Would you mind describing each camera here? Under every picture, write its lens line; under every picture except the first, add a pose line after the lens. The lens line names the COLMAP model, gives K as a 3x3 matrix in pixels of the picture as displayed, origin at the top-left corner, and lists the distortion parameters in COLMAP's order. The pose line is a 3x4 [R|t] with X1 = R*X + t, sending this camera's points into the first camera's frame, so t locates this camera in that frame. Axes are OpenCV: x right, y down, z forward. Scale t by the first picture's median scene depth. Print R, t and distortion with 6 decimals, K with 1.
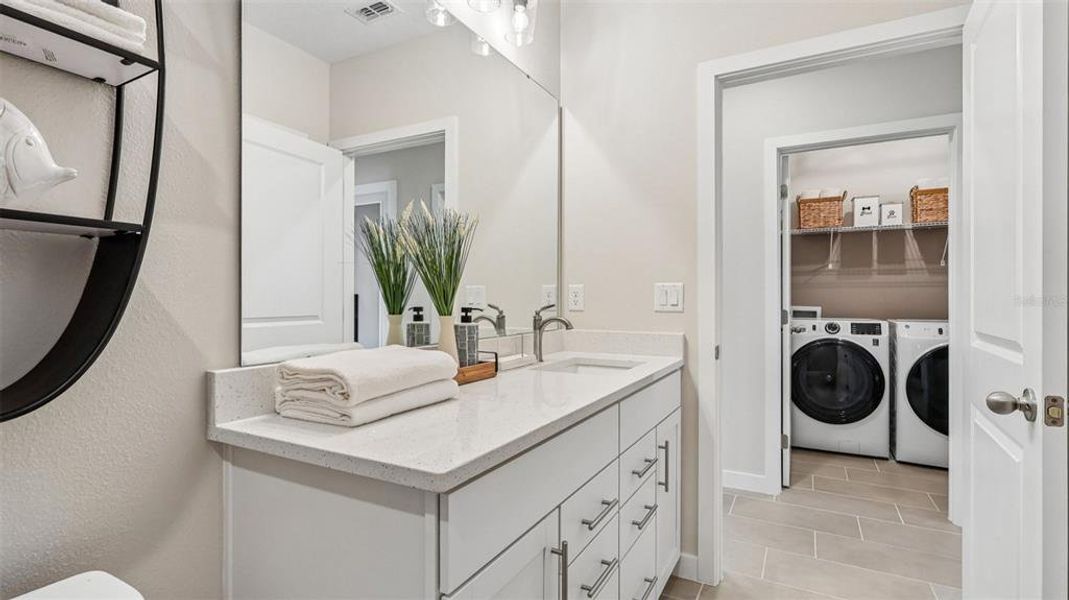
lens RADIAL K [[489.9, 0, 535.4], [0, 489.9, 295.7], [0, 0, 1]] dist [0.011476, -0.000266]
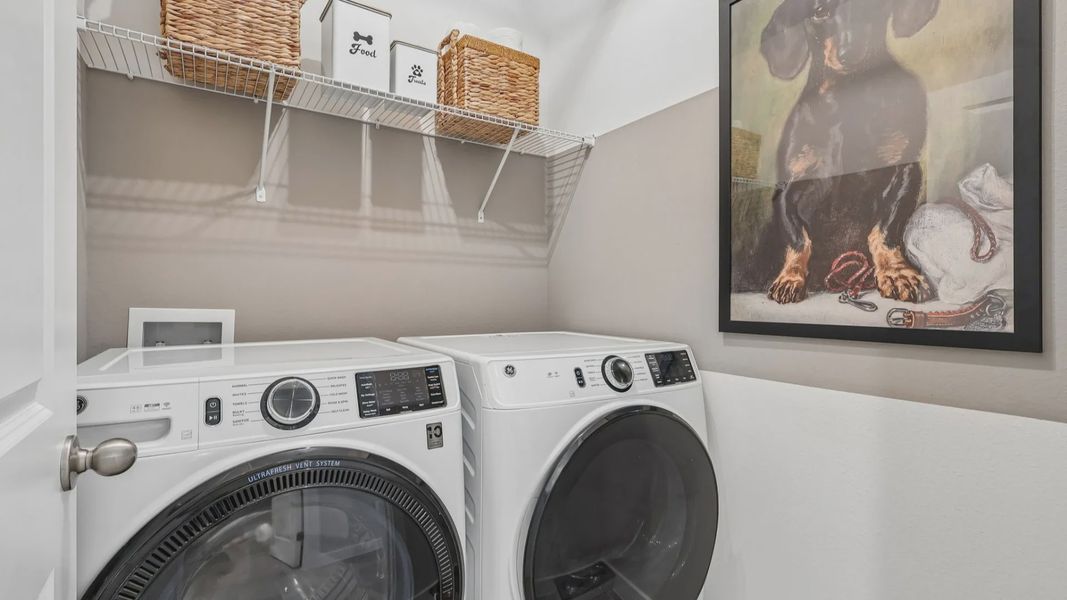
lens RADIAL K [[489.0, 0, 531.7], [0, 489.0, 296.3], [0, 0, 1]] dist [0.011476, -0.000266]
pose [[0.463225, -0.001461, 0.886239, 0.406498], [-0.013731, 0.999867, 0.008825, 0.008714], [-0.886134, -0.016257, 0.463144, 0.716869]]
